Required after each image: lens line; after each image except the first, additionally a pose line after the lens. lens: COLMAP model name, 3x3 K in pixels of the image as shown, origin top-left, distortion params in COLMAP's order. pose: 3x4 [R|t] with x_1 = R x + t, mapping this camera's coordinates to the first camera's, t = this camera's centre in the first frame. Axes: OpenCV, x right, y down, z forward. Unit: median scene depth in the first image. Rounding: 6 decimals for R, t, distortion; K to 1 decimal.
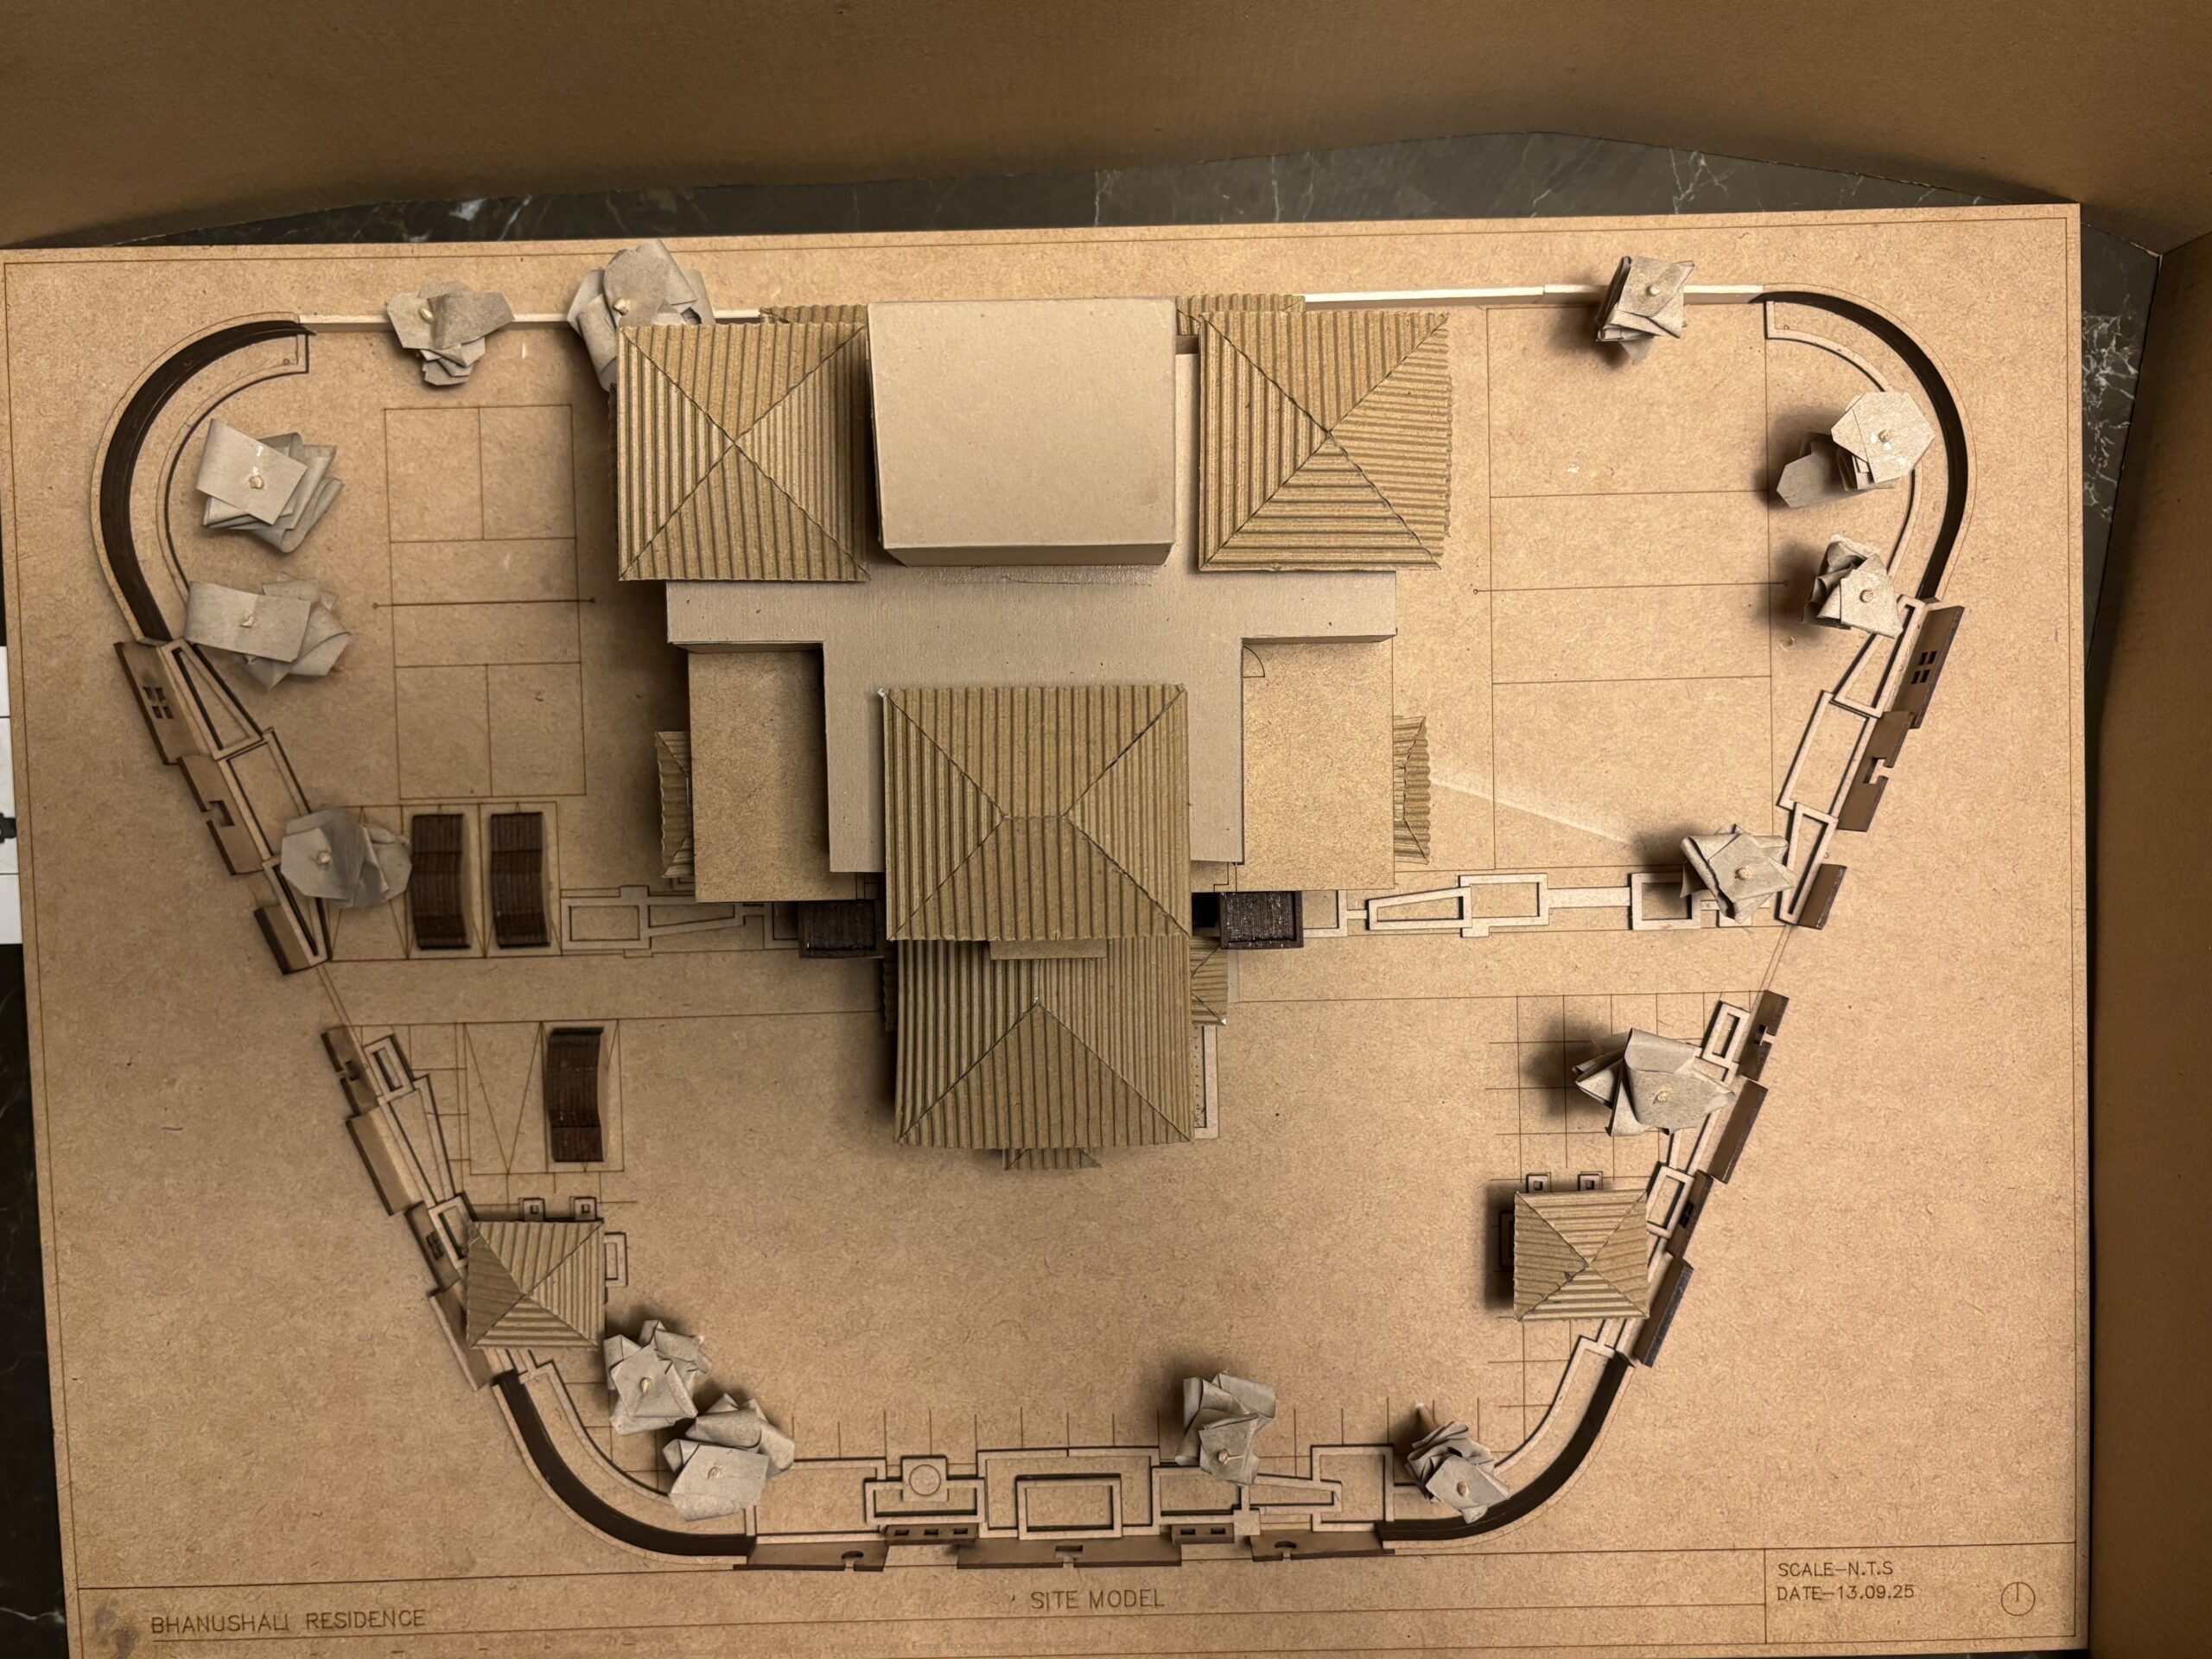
lens RADIAL K [[1842.0, 0, 1106.0], [0, 1842.0, 829.5], [0, 0, 1]] dist [0.040459, -0.058128]
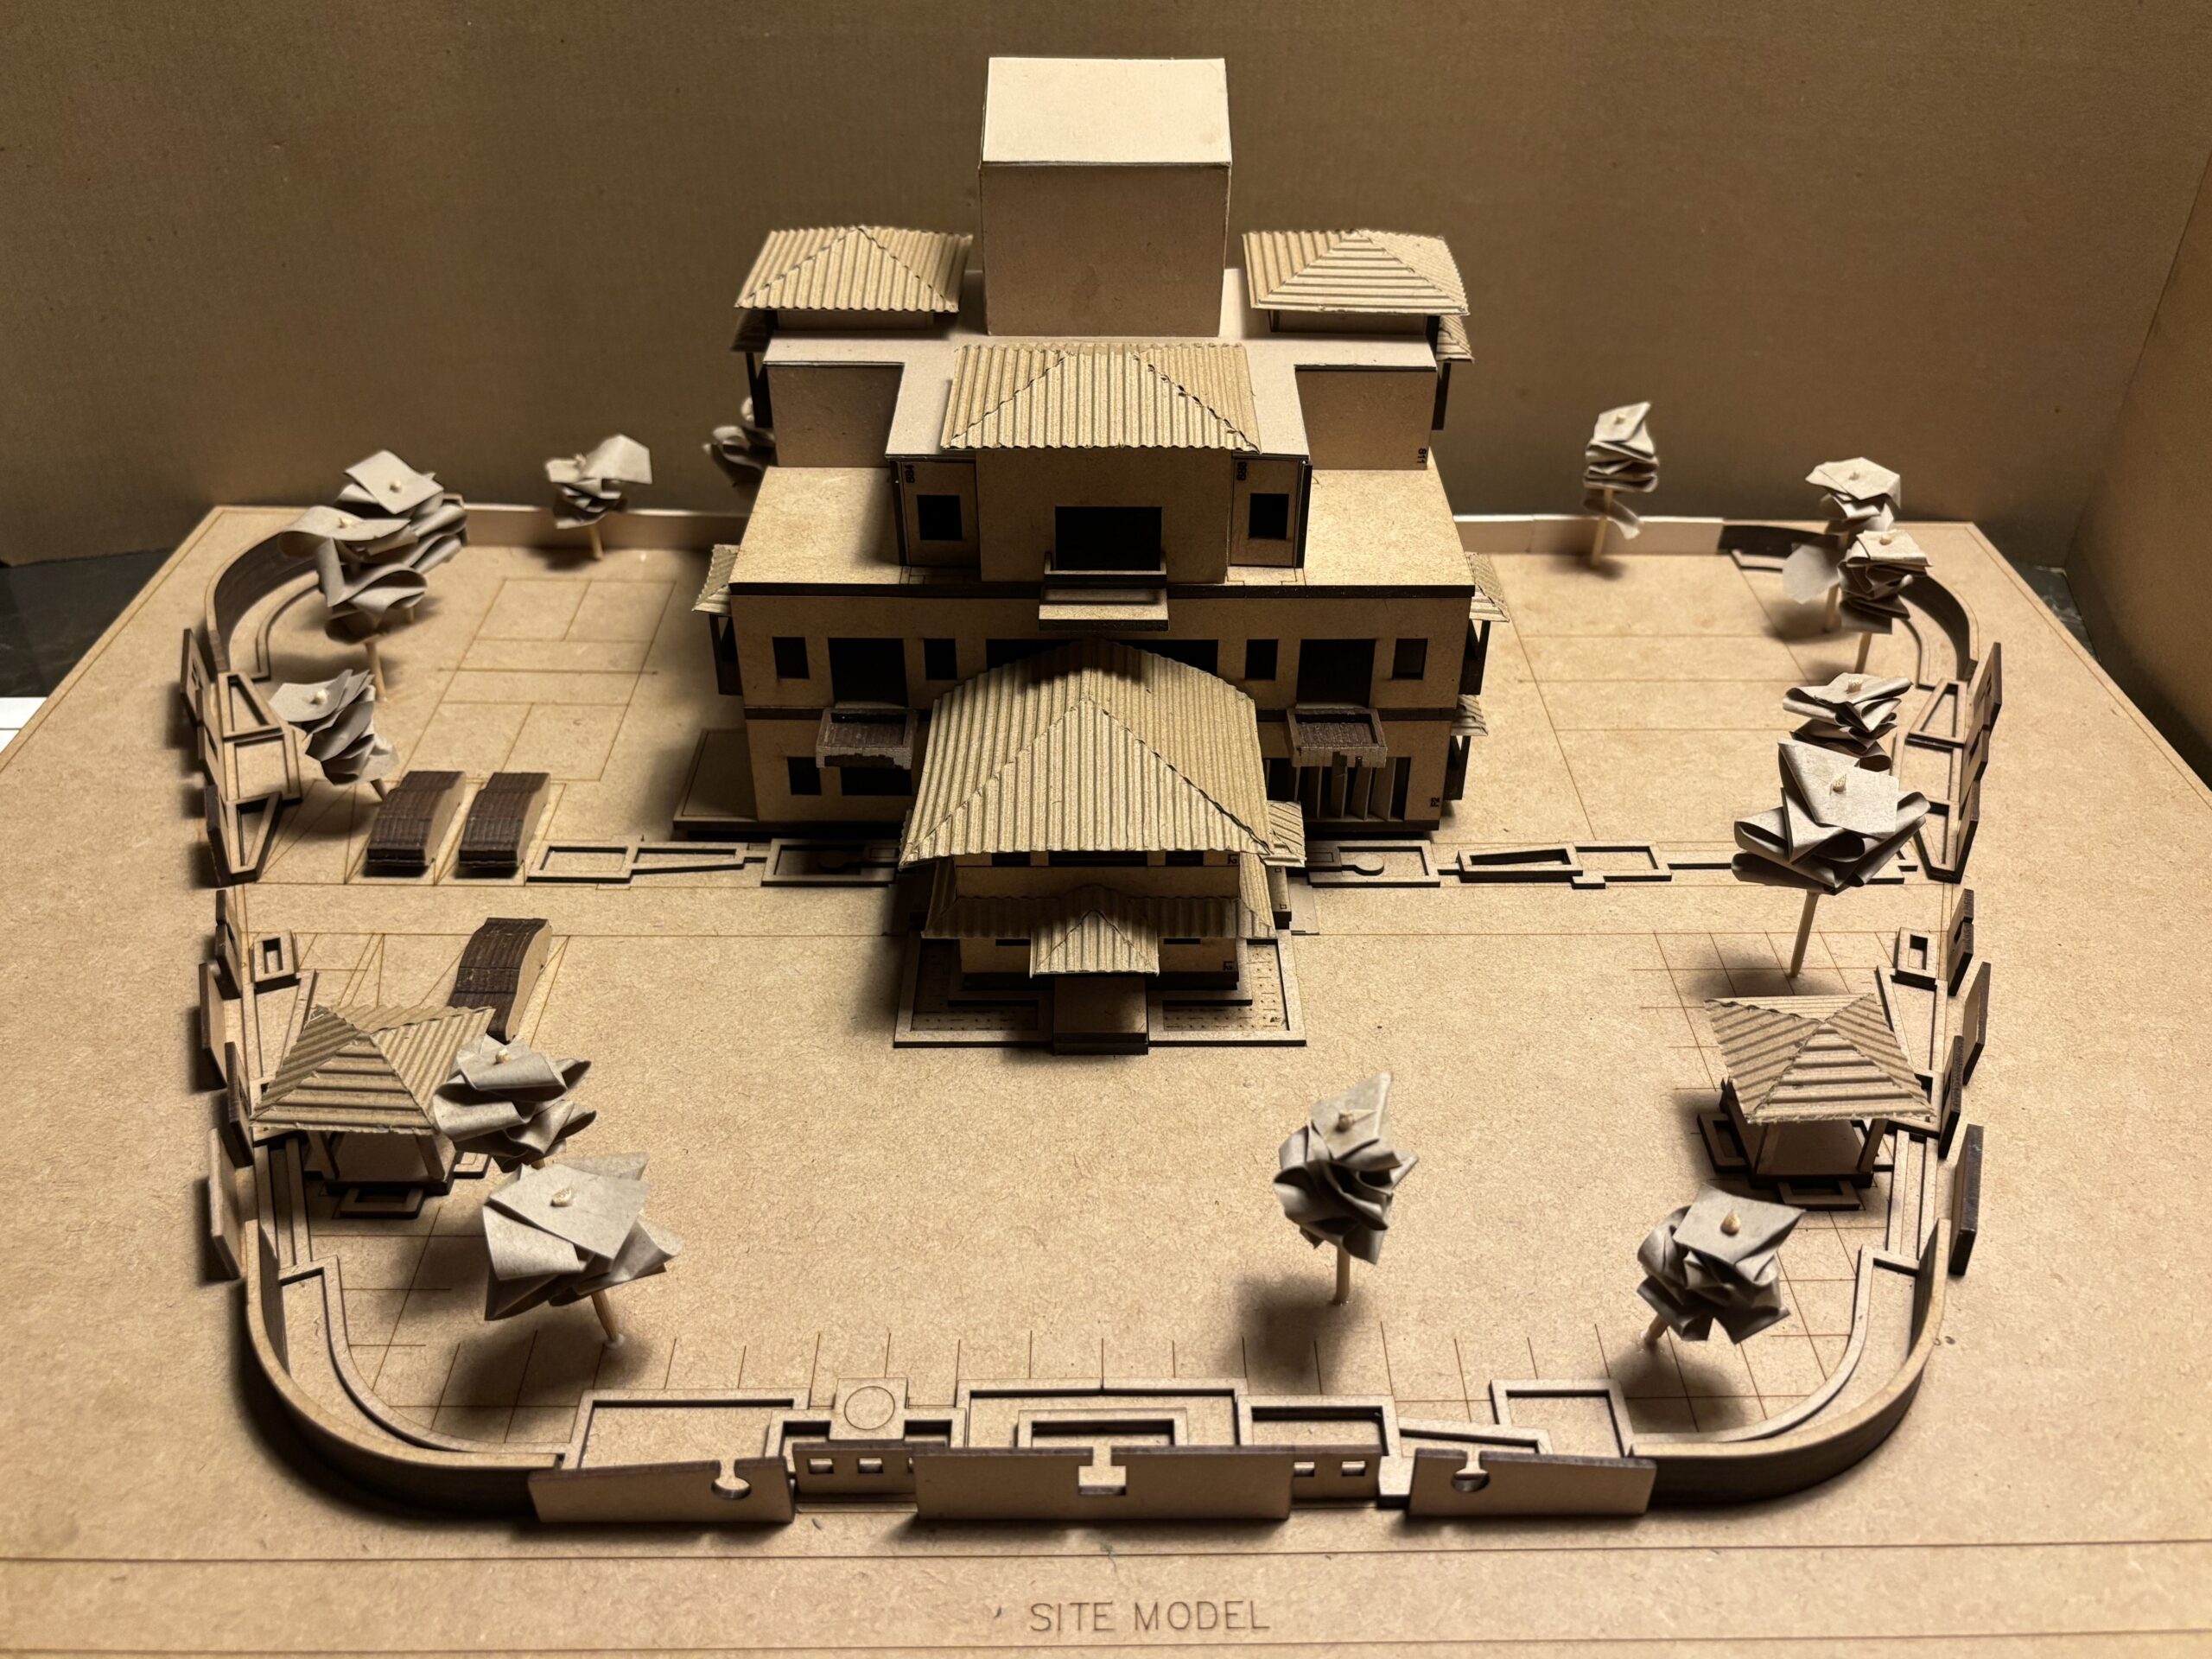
lens RADIAL K [[1842.0, 0, 1106.0], [0, 1842.0, 829.5], [0, 0, 1]] dist [0.040459, -0.058128]
pose [[0.999801, 0.016035, -0.011851, -0.014781], [-0.018749, 0.553827, -0.832420, 0.757195], [-0.006785, 0.832477, 0.554018, 0.497549]]
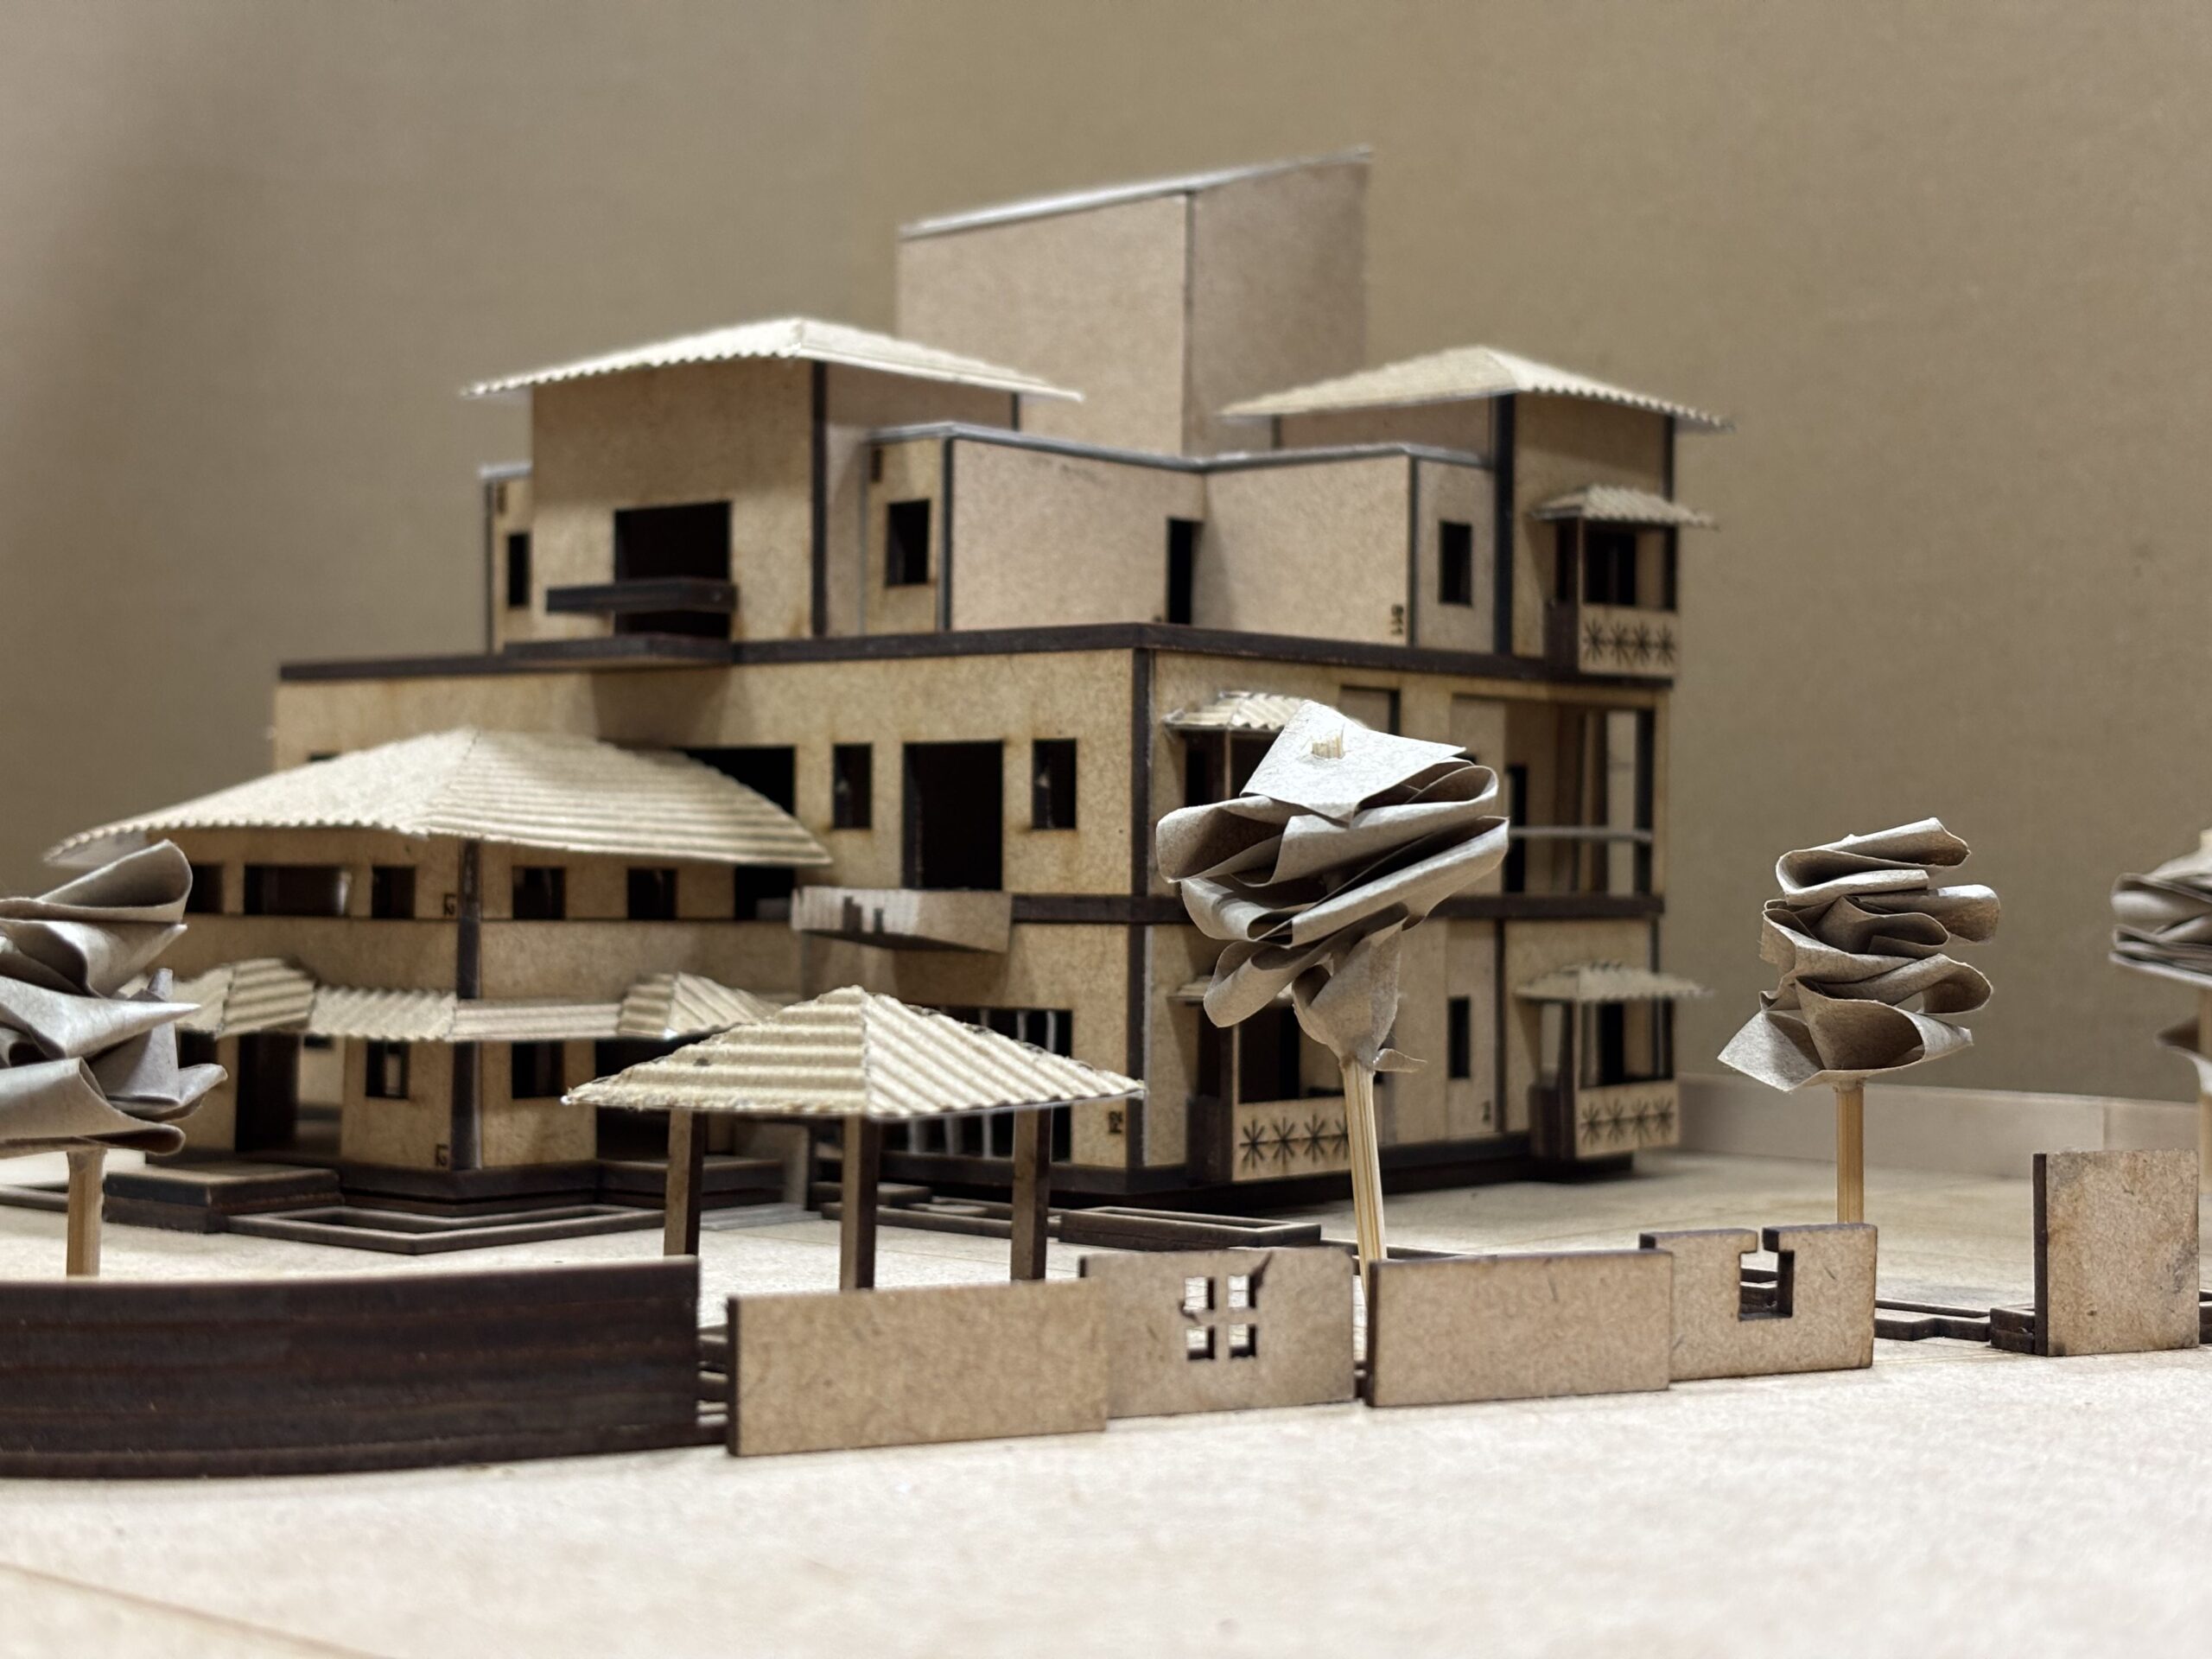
lens RADIAL K [[3404.4, 0, 1106.0], [0, 3404.4, 829.5], [0, 0, 1]] dist [0.300345, -1.491185]
pose [[0.736839, 0.000016, -0.676069, 0.660310], [-0.675041, -0.055085, -0.735721, 0.606656], [-0.037253, 0.998482, -0.040578, 0.932707]]
